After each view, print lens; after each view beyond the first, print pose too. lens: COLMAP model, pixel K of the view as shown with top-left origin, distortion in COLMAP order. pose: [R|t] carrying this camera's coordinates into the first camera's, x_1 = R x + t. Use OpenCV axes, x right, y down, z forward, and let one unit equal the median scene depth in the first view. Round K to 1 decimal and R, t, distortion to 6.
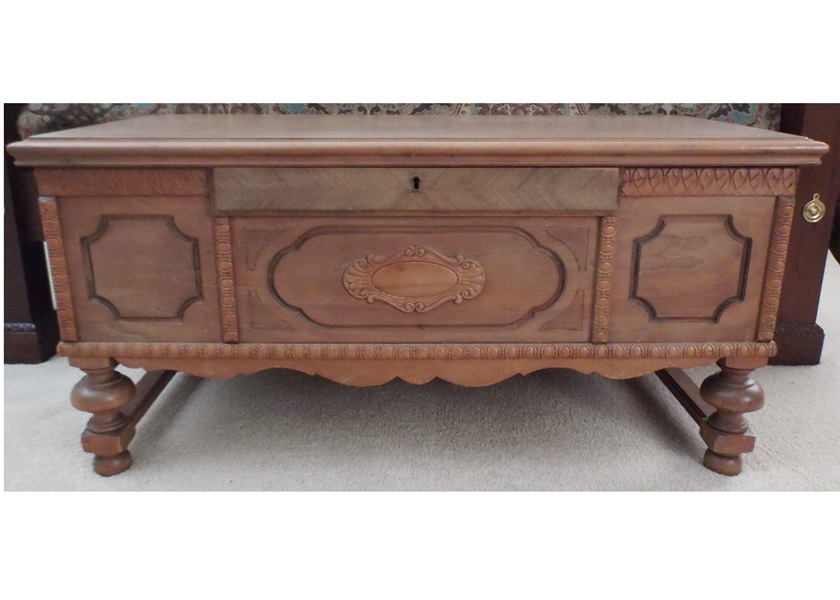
lens RADIAL K [[721.3, 0, 420.0], [0, 721.3, 300.0], [0, 0, 1]] dist [-0.000144, 0.000058]
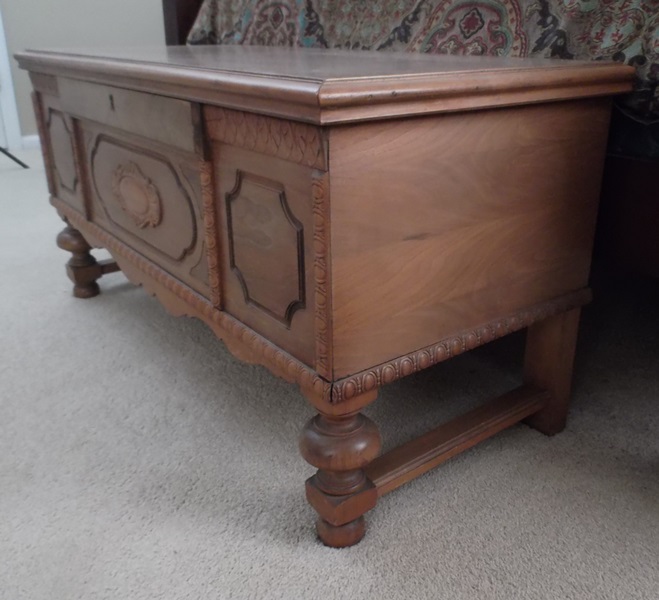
lens RADIAL K [[671.1, 0, 329.5], [0, 671.1, 300.0], [0, 0, 1]] dist [-0.002030, -0.004838]
pose [[0.595879, 0.307263, -0.741968, 0.968994], [-0.251333, 0.948850, 0.191090, -0.144877], [0.762732, 0.072615, 0.642626, 0.595990]]
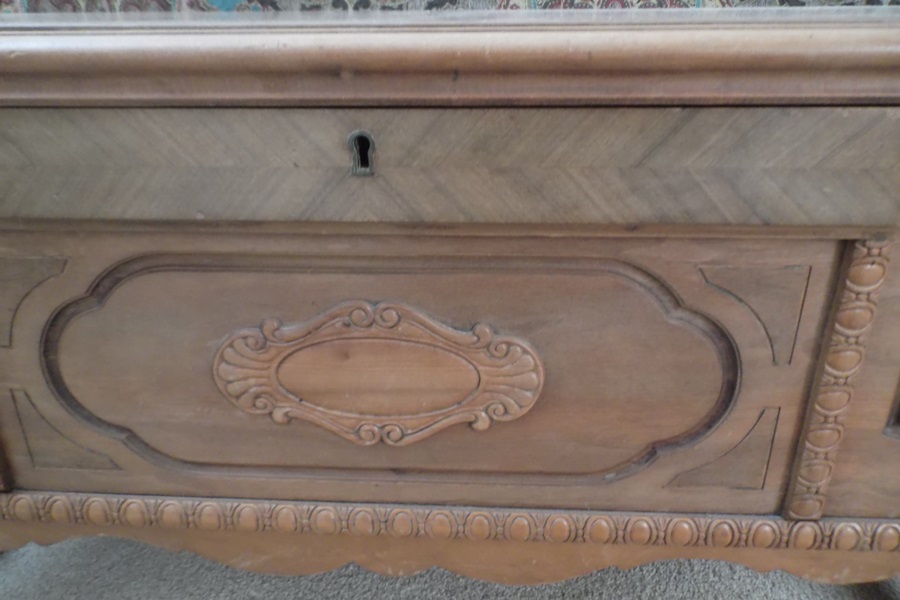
lens RADIAL K [[671.9, 0, 450.0], [0, 671.9, 300.0], [0, 0, 1]] dist [-0.003409, 0.004624]
pose [[0.998615, 0.015270, -0.050339, 0.055126], [-0.009981, 0.994560, 0.103686, -0.115983], [0.051649, -0.103040, 0.993335, 0.617328]]
